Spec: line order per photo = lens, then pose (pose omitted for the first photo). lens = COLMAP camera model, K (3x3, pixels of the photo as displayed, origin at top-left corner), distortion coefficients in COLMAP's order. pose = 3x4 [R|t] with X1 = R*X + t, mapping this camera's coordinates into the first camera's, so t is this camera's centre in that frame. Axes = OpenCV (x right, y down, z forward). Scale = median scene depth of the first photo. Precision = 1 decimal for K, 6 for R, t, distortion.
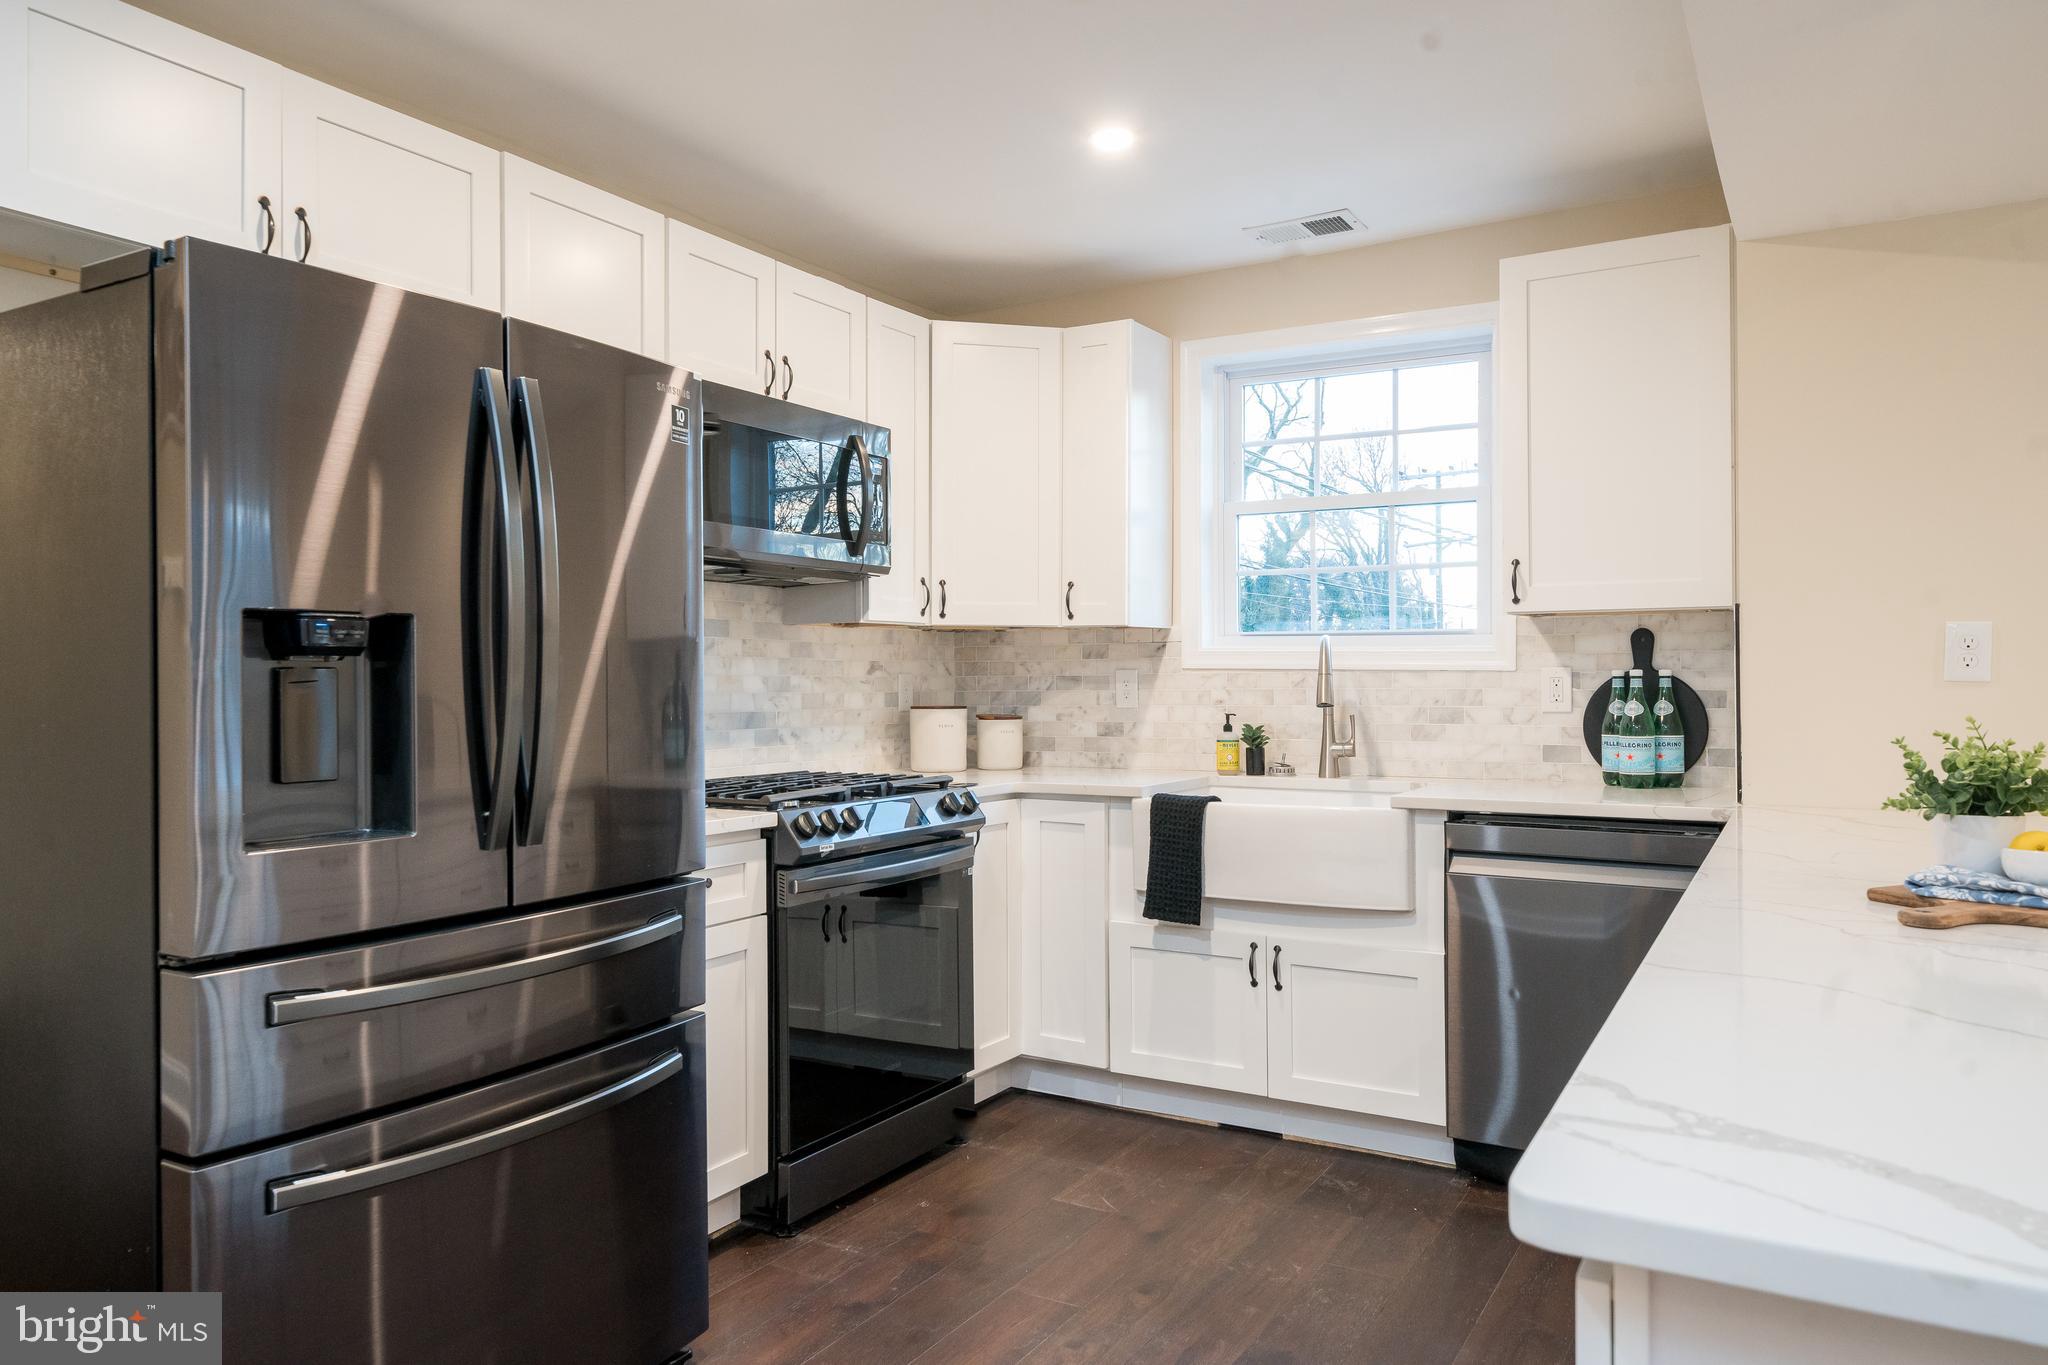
lens RADIAL K [[1385.7, 0, 1021.4], [0, 1385.7, 667.3], [0, 0, 1]] dist [0.011282, 0.000440]
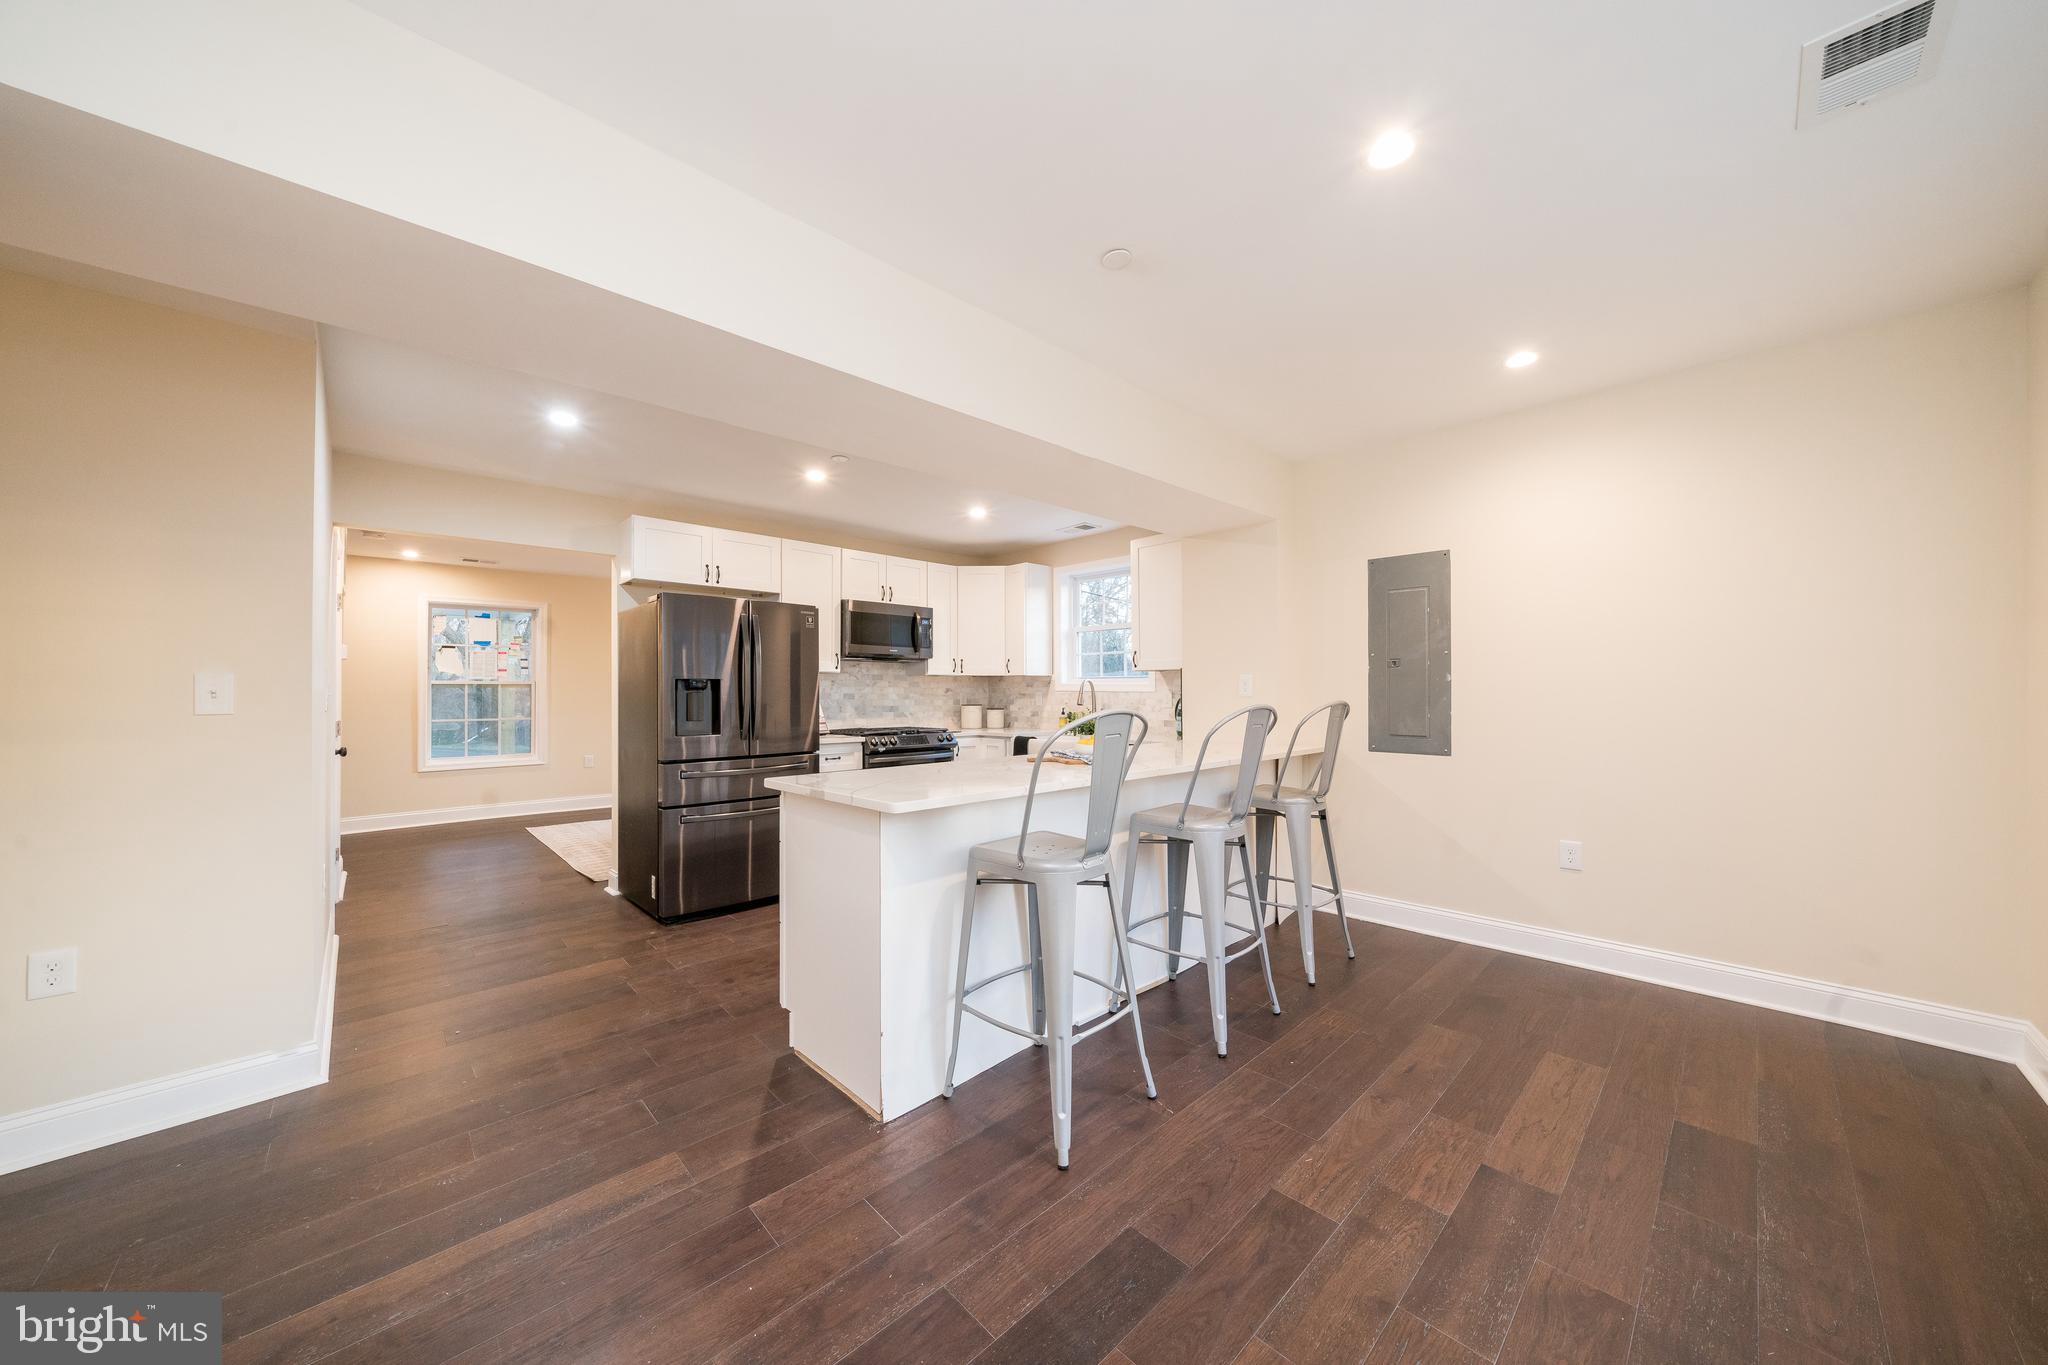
lens RADIAL K [[710.1, 0, 1021.3], [0, 710.1, 681.6], [0, 0, 1]] dist [0.008512, -0.000025]
pose [[0.960867, -0.004033, -0.276981, 0.516469], [0.001715, 0.999961, -0.008614, -0.006259], [0.277005, 0.007802, 0.960837, -0.384943]]
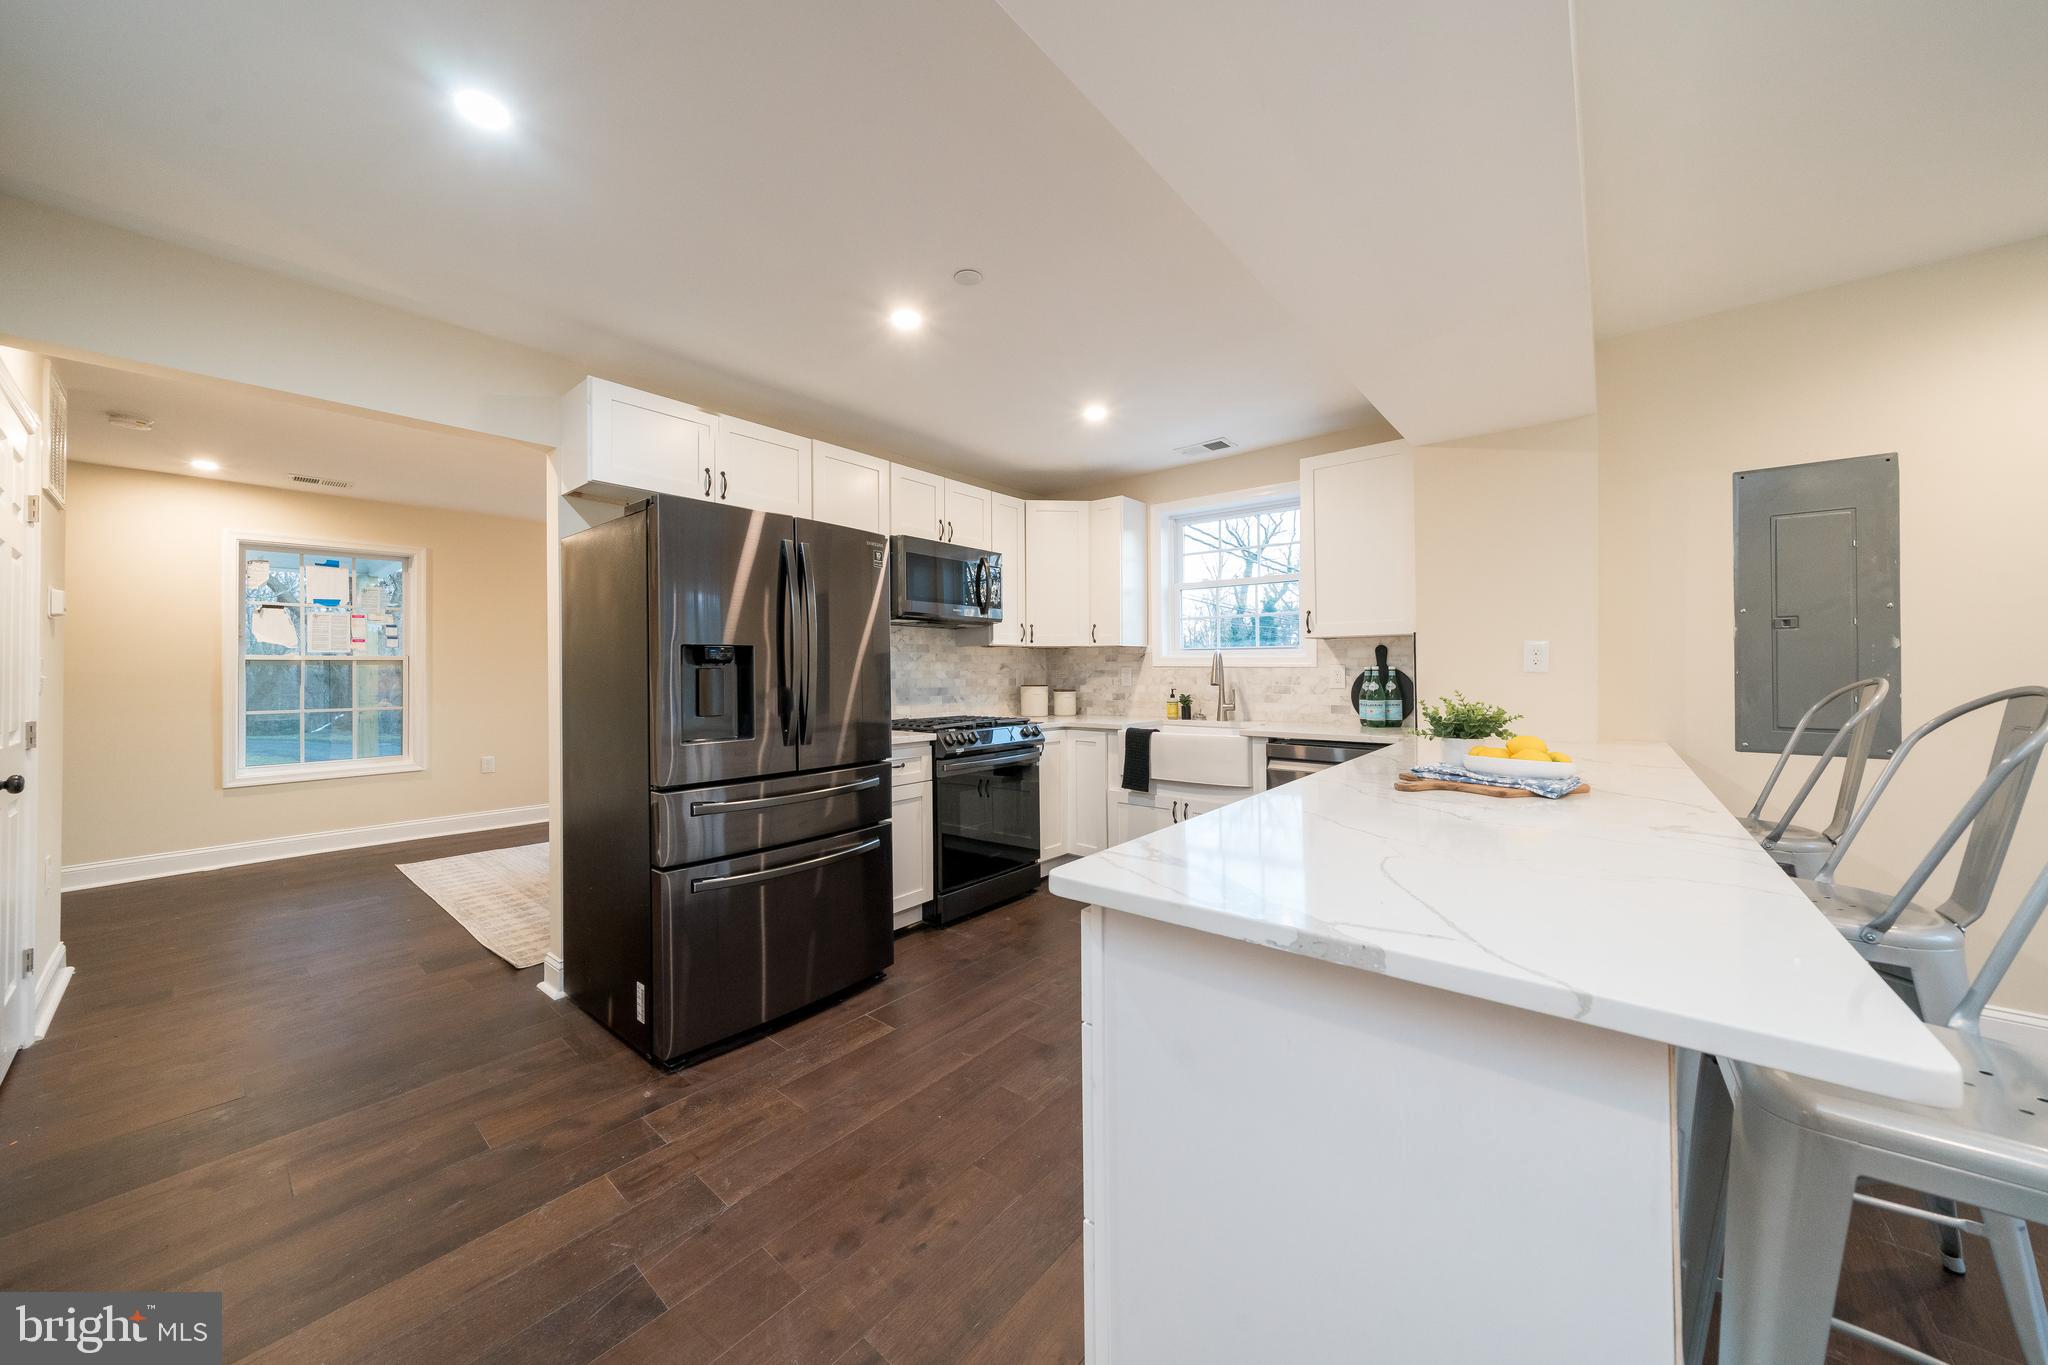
lens RADIAL K [[710.1, 0, 1017.1], [0, 710.1, 663.1], [0, 0, 1]] dist [0.008512, -0.000025]
pose [[0.985958, -0.004483, -0.166934, 0.113445], [0.003850, 0.999984, -0.004115, -0.000641], [0.166950, 0.003414, 0.985959, -0.065054]]
